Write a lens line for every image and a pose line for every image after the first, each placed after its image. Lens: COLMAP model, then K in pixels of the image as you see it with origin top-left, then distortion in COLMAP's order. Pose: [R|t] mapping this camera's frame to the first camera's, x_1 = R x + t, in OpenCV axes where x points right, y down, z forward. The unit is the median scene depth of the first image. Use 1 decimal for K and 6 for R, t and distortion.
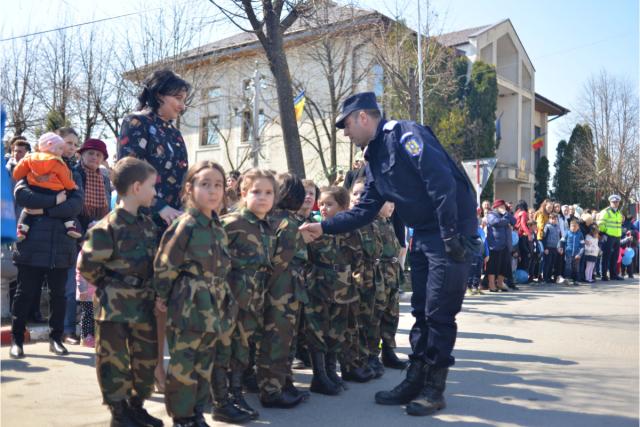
lens RADIAL K [[649.4, 0, 318.4], [0, 649.4, 211.6], [0, 0, 1]] dist [-0.089914, 0.136197]
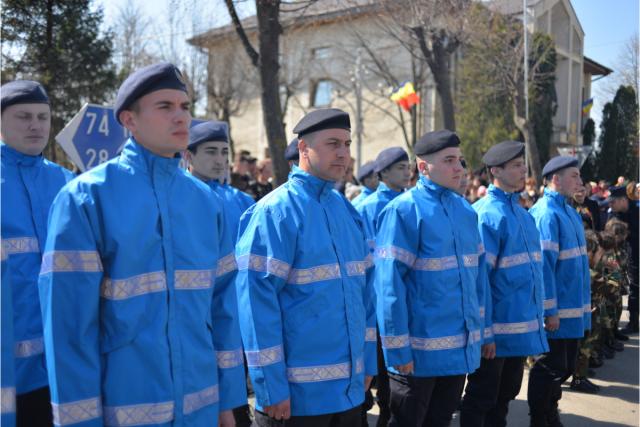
lens RADIAL K [[649.4, 0, 318.4], [0, 649.4, 211.6], [0, 0, 1]] dist [-0.089914, 0.136197]
pose [[0.999790, 0.001207, -0.020467, -0.129801], [0.000581, 0.996198, 0.087110, -0.045069], [0.020494, -0.087104, 0.995988, -0.119596]]
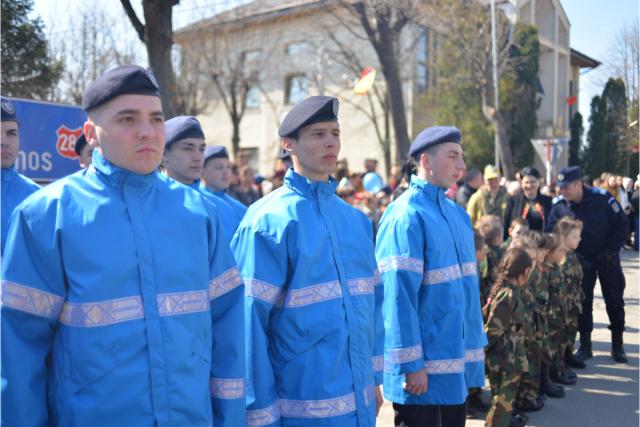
lens RADIAL K [[649.4, 0, 318.4], [0, 649.4, 211.6], [0, 0, 1]] dist [-0.089914, 0.136197]
pose [[0.999760, -0.013809, -0.016988, -0.079390], [0.015214, 0.996213, 0.085601, -0.038994], [0.015741, -0.085839, 0.996185, -0.050942]]
